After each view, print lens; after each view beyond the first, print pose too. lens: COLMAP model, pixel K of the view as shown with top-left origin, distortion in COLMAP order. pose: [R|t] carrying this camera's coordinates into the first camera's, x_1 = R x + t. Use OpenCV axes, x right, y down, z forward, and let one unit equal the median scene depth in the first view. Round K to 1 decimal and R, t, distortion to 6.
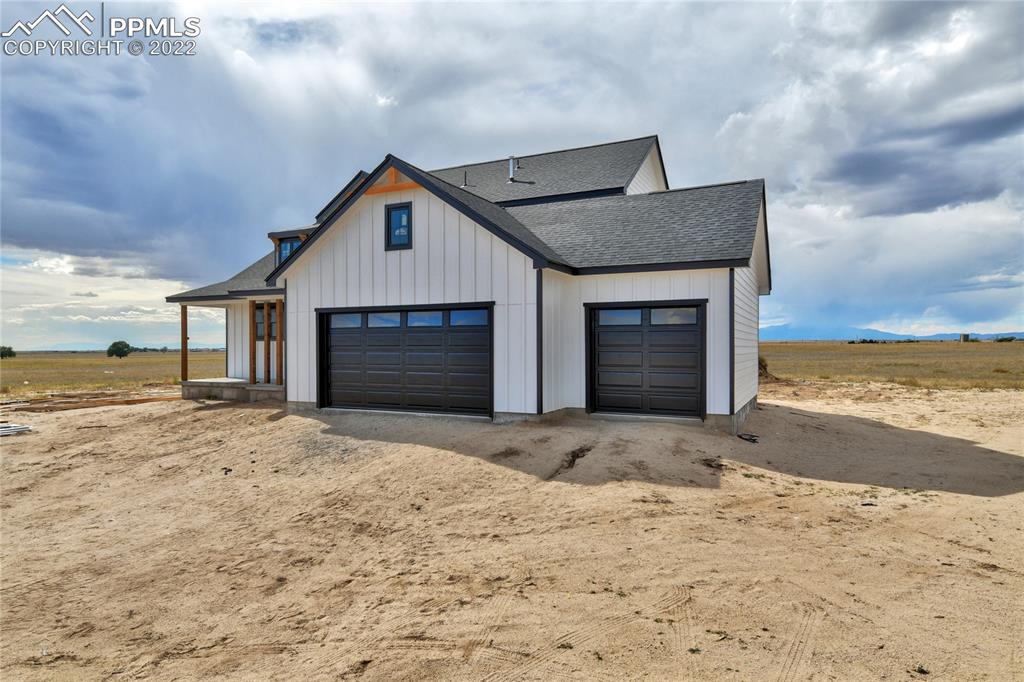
lens RADIAL K [[609.7, 0, 509.6], [0, 609.7, 352.9], [0, 0, 1]] dist [0.025495, 0.000383]
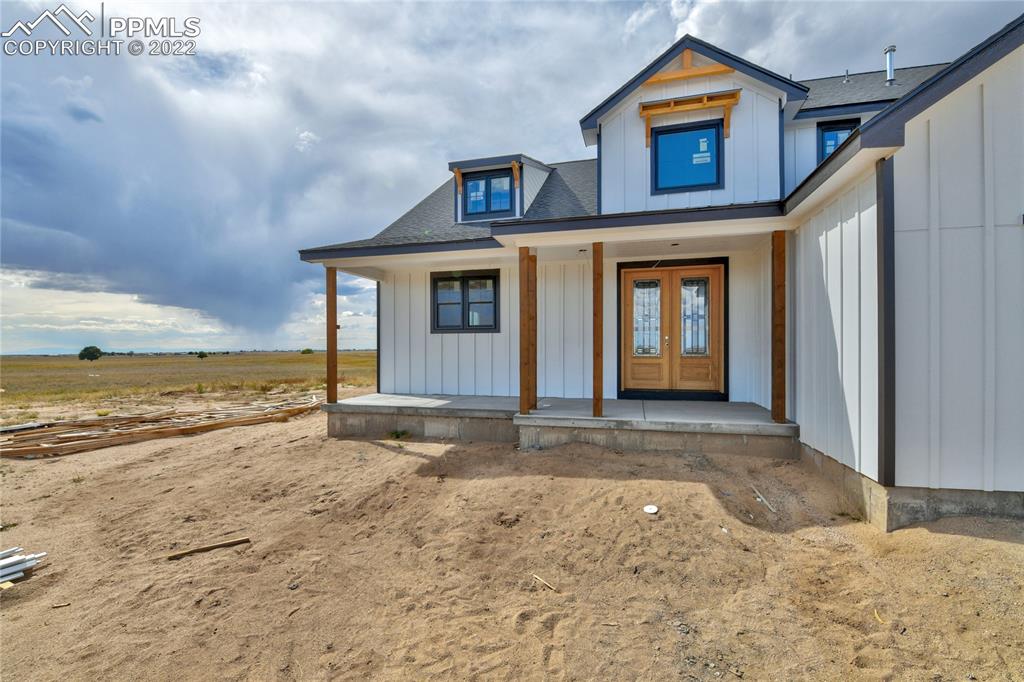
lens RADIAL K [[450.7, 0, 508.2], [0, 450.7, 354.9], [0, 0, 1]] dist [-0.010265, -0.000201]
pose [[0.982018, -0.004352, 0.188736, -0.690302], [0.004347, 0.999990, 0.000440, 0.003264], [-0.188736, 0.000388, 0.982028, 0.873589]]
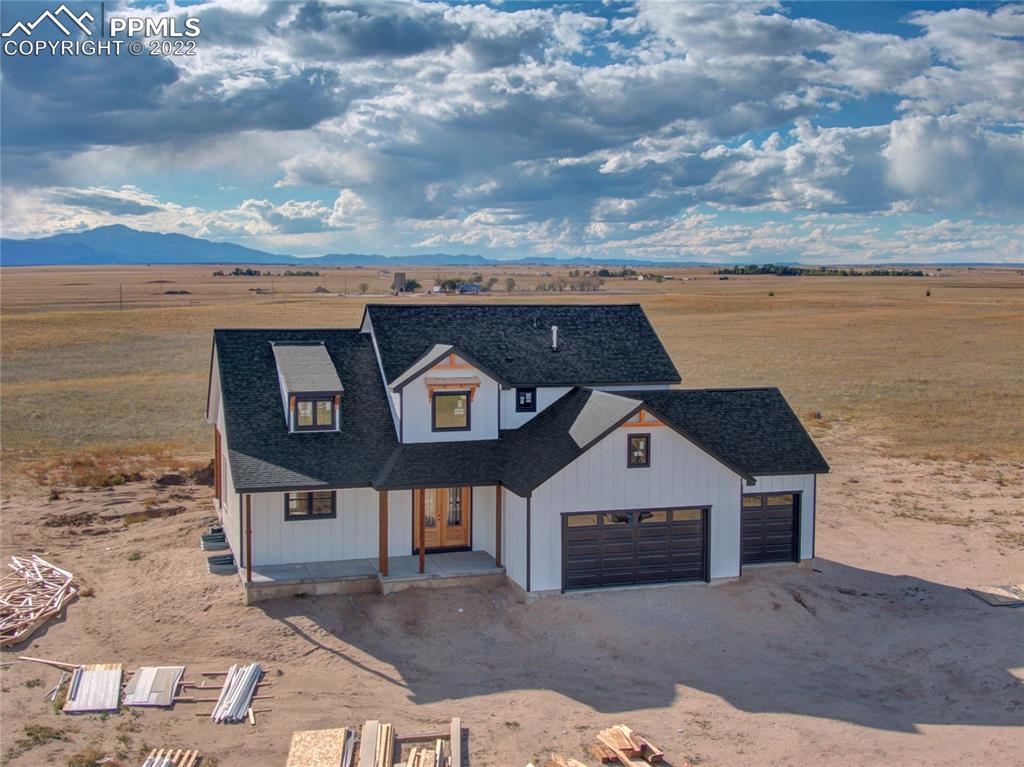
lens RADIAL K [[1234.4, 0, 516.7], [0, 1234.4, 384.2], [0, 0, 1]] dist [0.215725, -1.436404]
pose [[0.714980, -0.056962, 0.696821, -2.231431], [-0.001077, 0.996585, 0.082571, -0.569492], [-0.699144, -0.059787, 0.712477, -0.727649]]
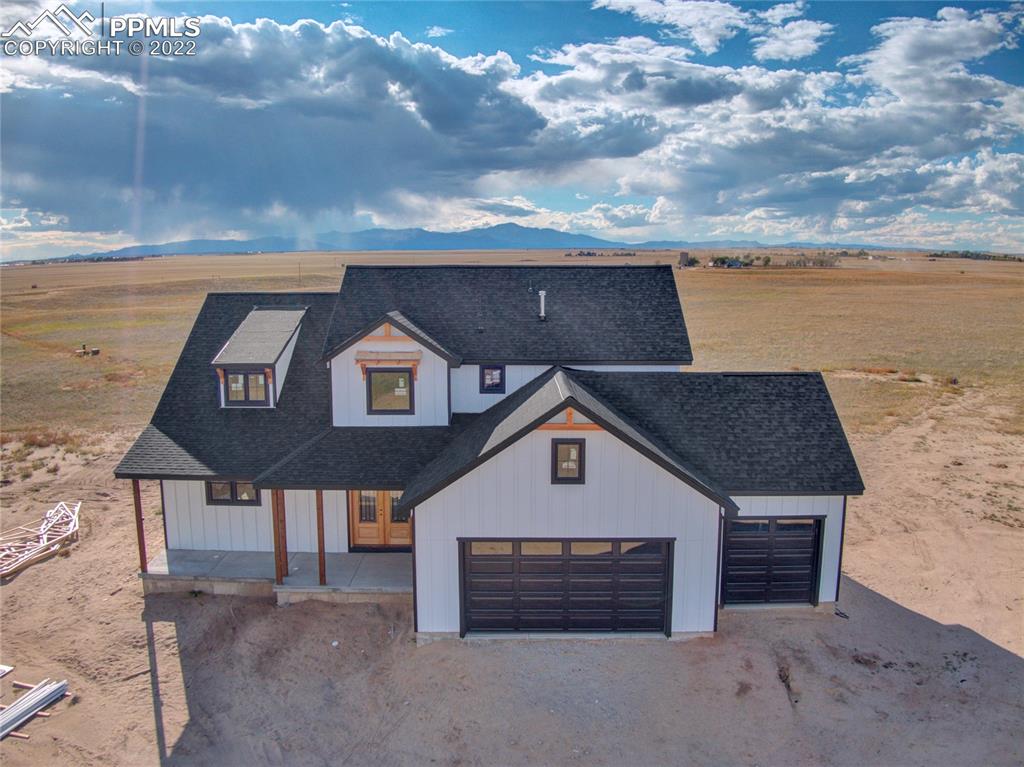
lens RADIAL K [[840.8, 0, 512.0], [0, 840.8, 383.5], [0, 0, 1]] dist [-0.058328, -0.234556]
pose [[0.897255, -0.066765, 0.436435, -0.838179], [0.002970, 0.989391, 0.145250, -0.522980], [-0.441502, -0.129030, 0.887934, -0.144954]]
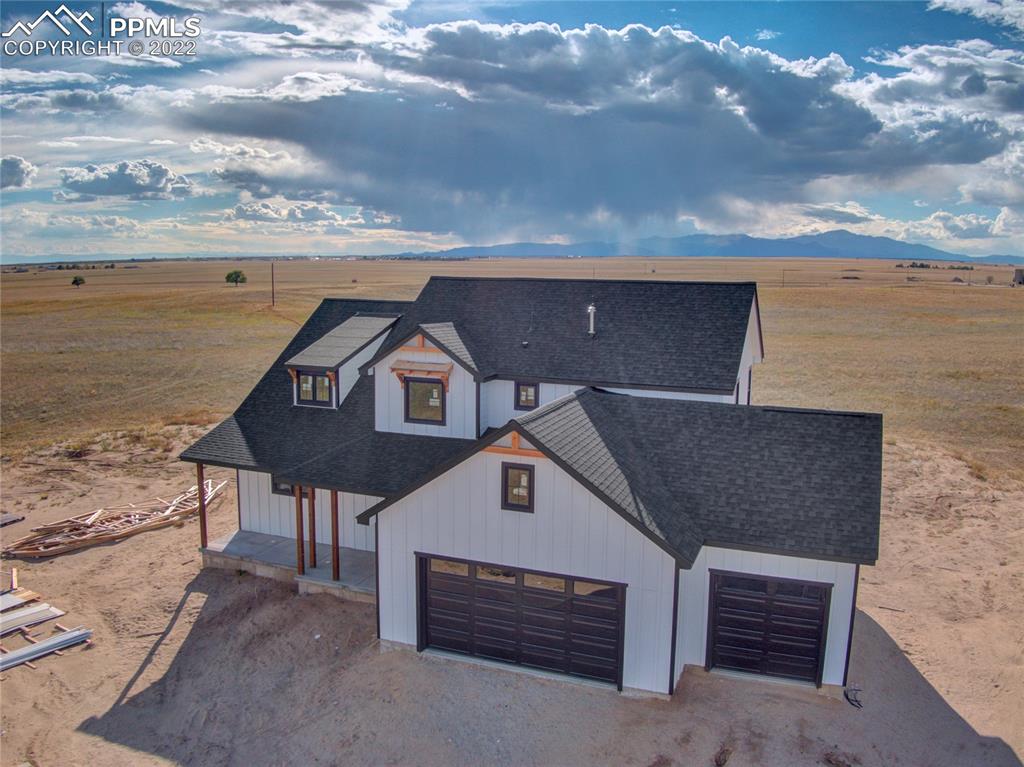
lens RADIAL K [[853.0, 0, 513.4], [0, 853.0, 378.6], [0, 0, 1]] dist [-0.057986, -0.243810]
pose [[0.996583, -0.000885, 0.082595, -0.294250], [-0.010089, 0.991151, 0.132353, -0.541508], [-0.081981, -0.132734, 0.987755, -0.270405]]
